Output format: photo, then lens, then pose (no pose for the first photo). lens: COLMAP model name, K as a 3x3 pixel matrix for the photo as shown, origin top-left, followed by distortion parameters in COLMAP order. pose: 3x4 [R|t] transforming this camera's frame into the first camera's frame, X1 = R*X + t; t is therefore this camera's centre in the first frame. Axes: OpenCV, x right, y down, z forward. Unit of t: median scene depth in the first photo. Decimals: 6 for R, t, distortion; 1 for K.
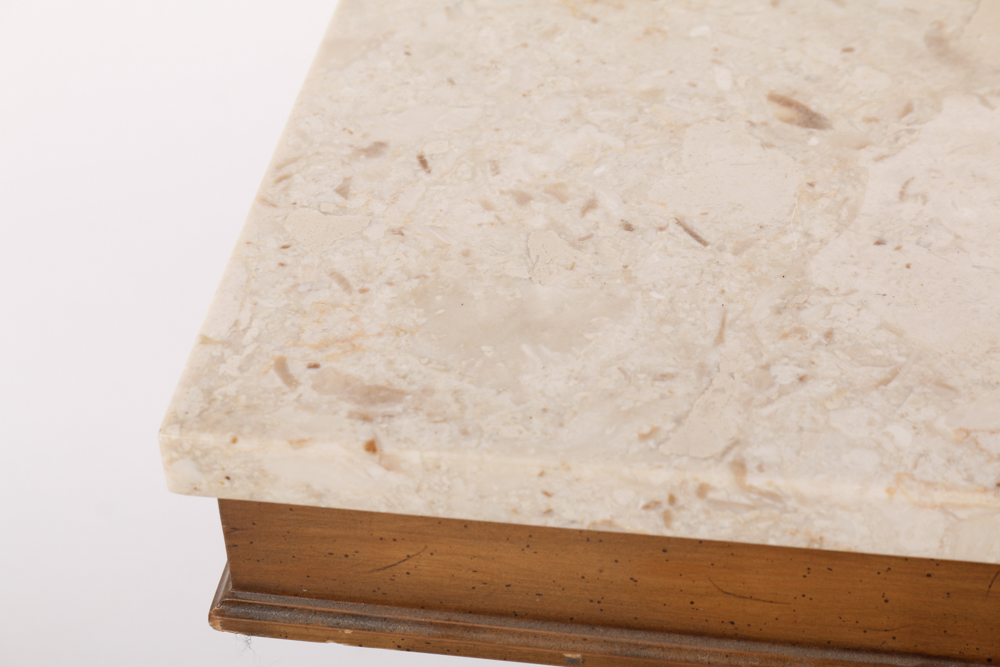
lens RADIAL K [[2462.7, 0, 500.0], [0, 2462.7, 333.6], [0, 0, 1]] dist [0.096991, 0.000000]
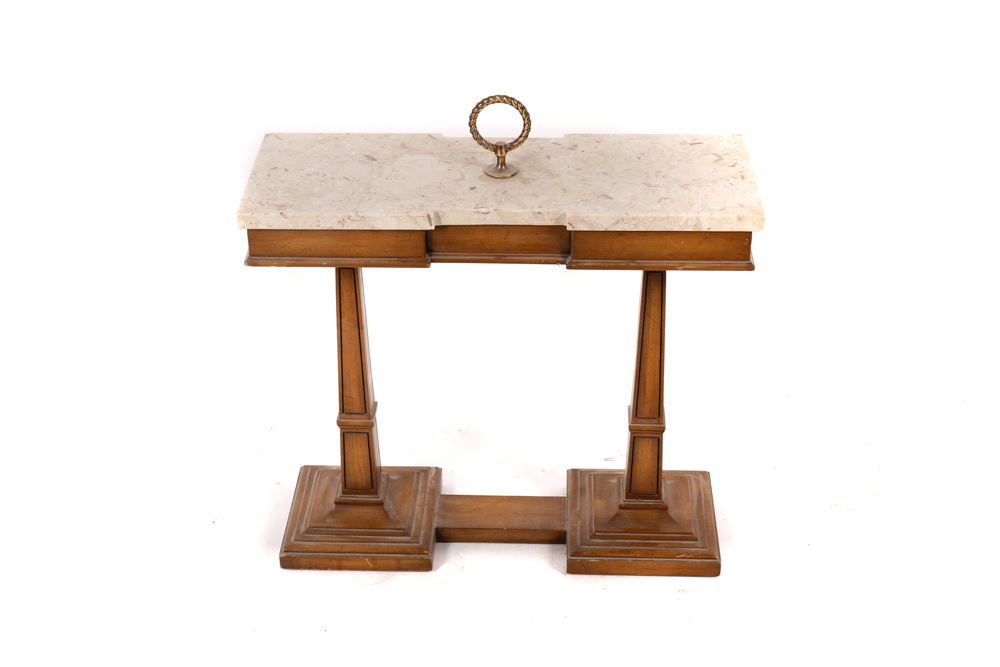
lens RADIAL K [[1641.6, 0, 497.6], [0, 1641.6, 324.5], [0, 0, 1]] dist [-0.033332, 0.000000]
pose [[0.988885, -0.040552, 0.143045, -0.094433], [0.060570, 0.988510, -0.138490, 0.681022], [-0.135786, 0.145615, 0.979979, -2.034978]]
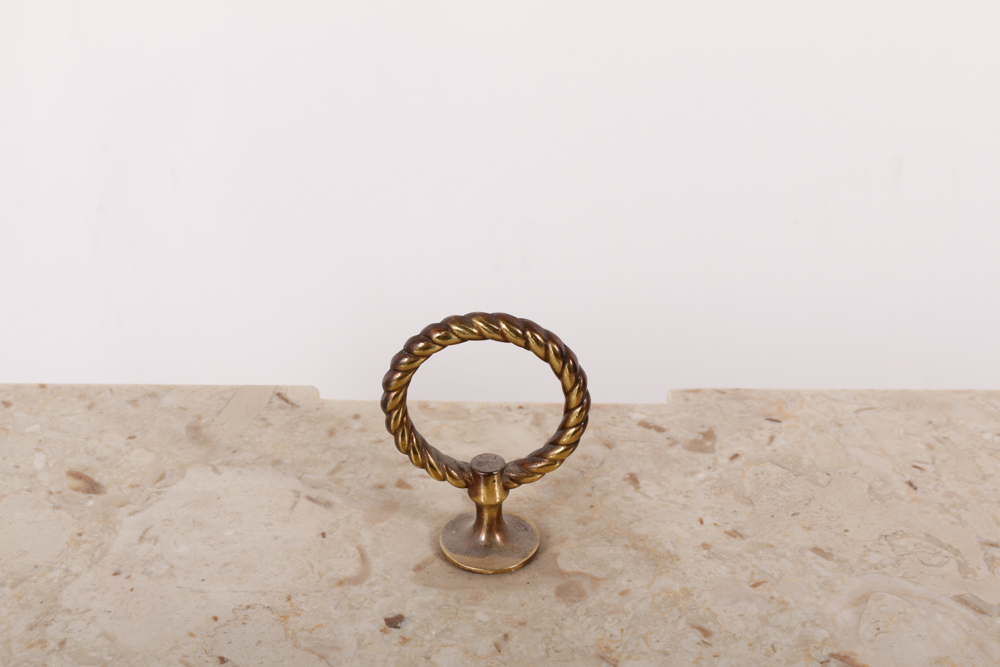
lens RADIAL K [[1641.6, 0, 507.2], [0, 1641.6, 336.1], [0, 0, 1]] dist [-0.033332, 0.000000]
pose [[0.985780, -0.036639, 0.163998, 0.227858], [0.062833, 0.985516, -0.157513, -0.009058], [-0.155851, 0.165578, 0.973804, 0.020690]]
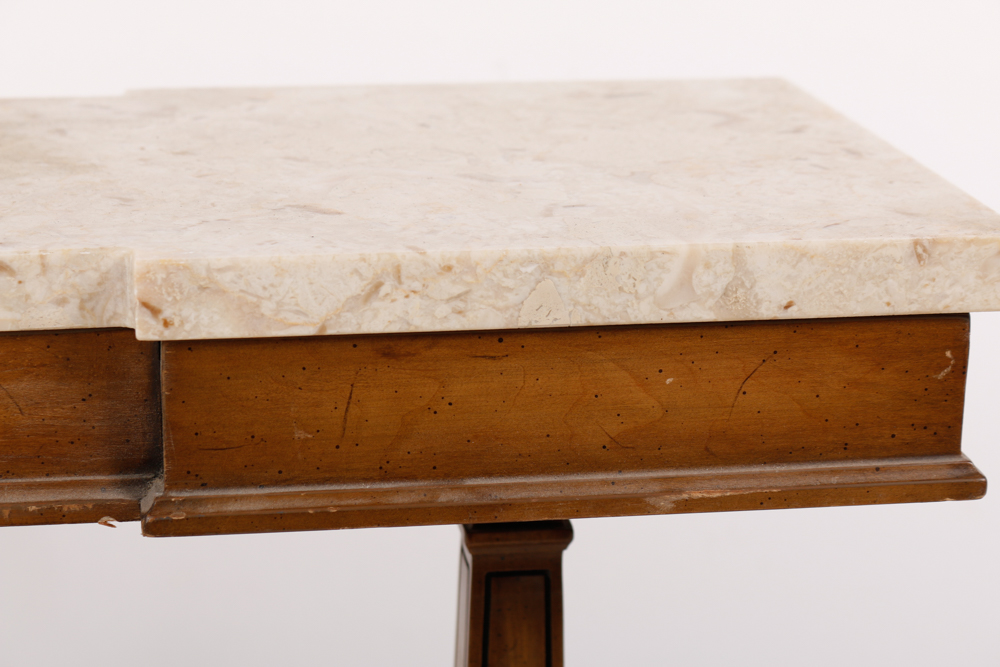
lens RADIAL K [[2299.6, 0, 500.7], [0, 2299.6, 332.9], [0, 0, 1]] dist [0.074043, 0.000000]
pose [[0.946133, -0.039647, 0.321341, 0.314031], [0.158117, 0.922658, -0.351712, 0.435251], [-0.282544, 0.383576, 0.879226, 0.037435]]
